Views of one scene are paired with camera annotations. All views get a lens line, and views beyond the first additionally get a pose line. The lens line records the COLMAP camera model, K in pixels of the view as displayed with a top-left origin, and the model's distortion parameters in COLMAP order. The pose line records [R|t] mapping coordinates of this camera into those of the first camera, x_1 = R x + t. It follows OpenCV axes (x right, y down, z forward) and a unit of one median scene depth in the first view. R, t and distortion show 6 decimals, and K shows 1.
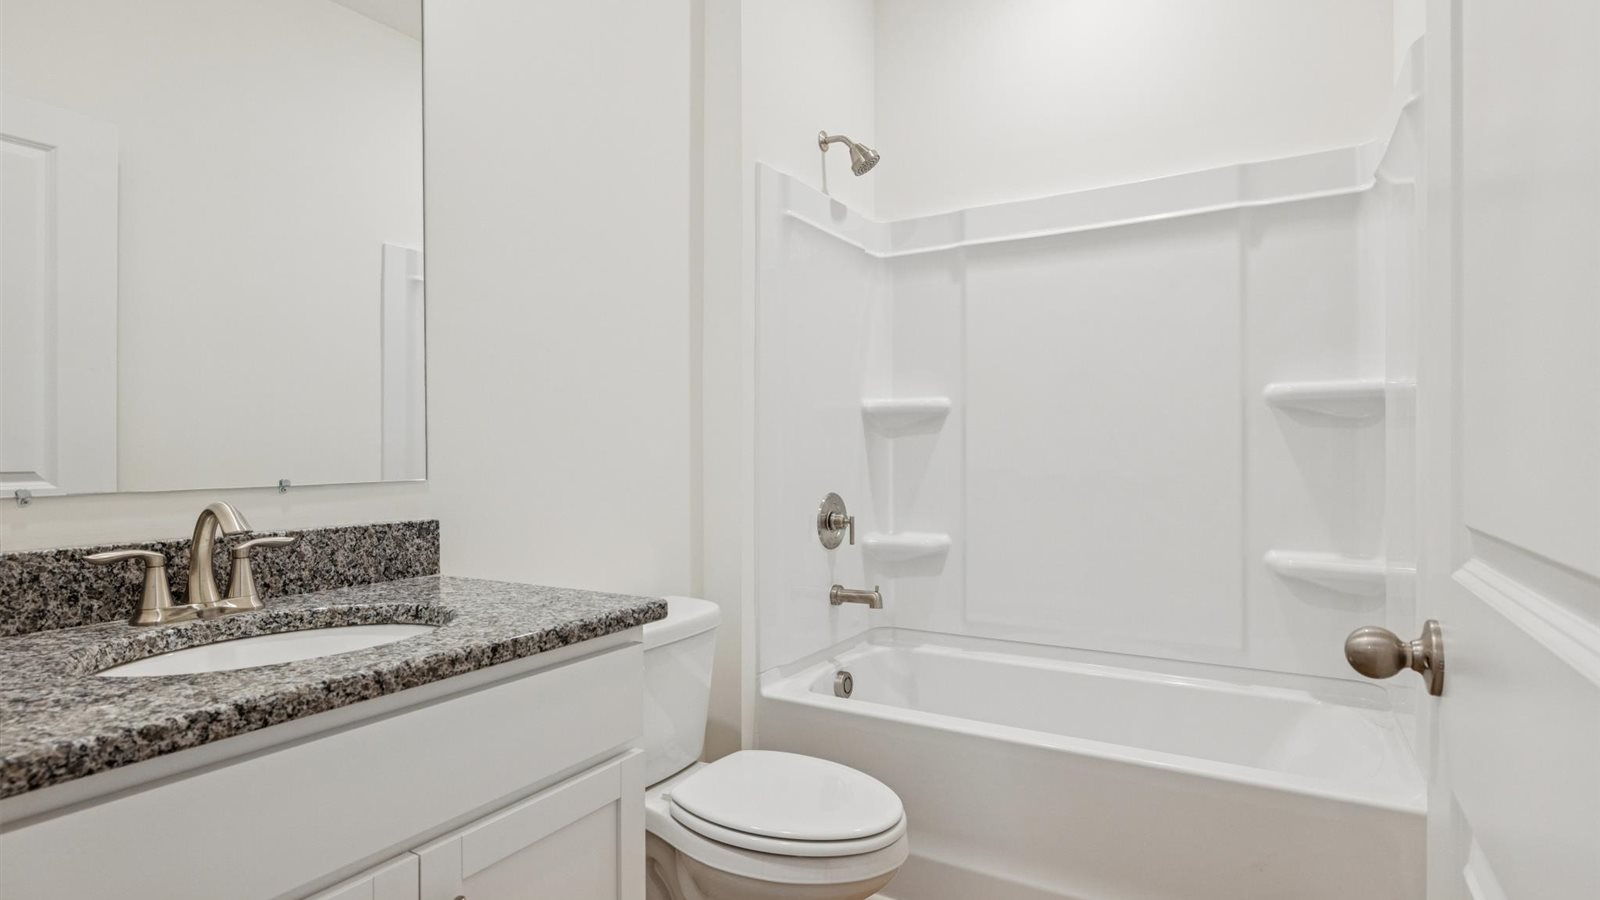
lens RADIAL K [[806.7, 0, 794.1], [0, 806.7, 439.3], [0, 0, 1]] dist [-0.000555, -0.000008]
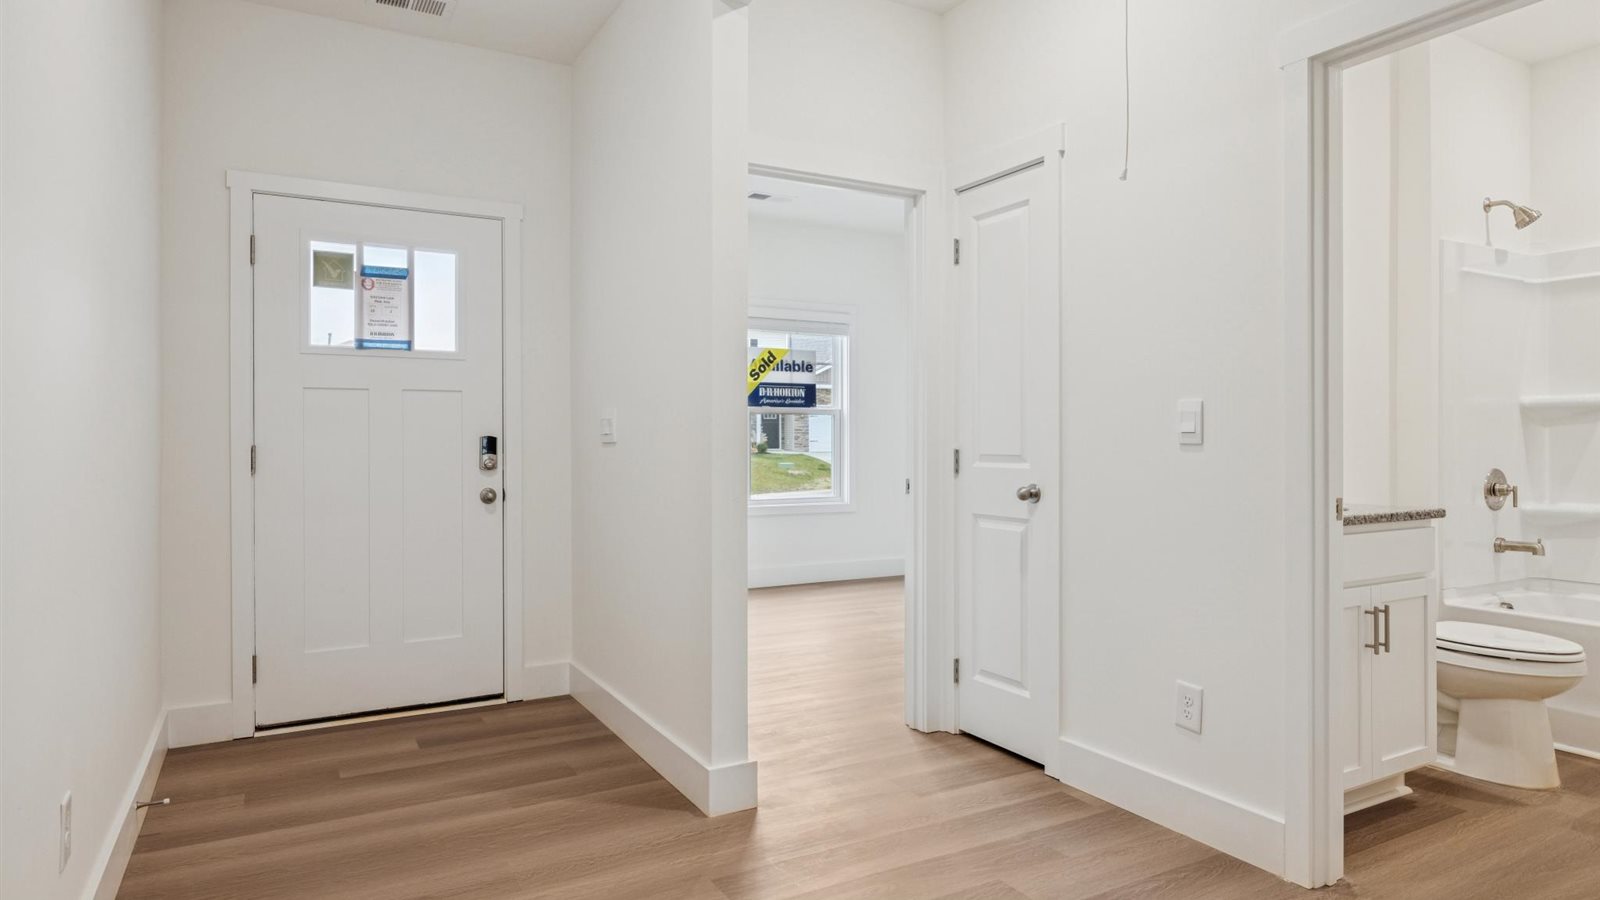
lens RADIAL K [[930.4, 0, 805.9], [0, 930.4, 431.5], [0, 0, 1]] dist [-0.000904, -0.000254]
pose [[0.874478, -0.001456, -0.485062, -0.206631], [0.006814, 0.999934, 0.009283, -0.017189], [0.485017, -0.011423, 0.874430, -0.907215]]
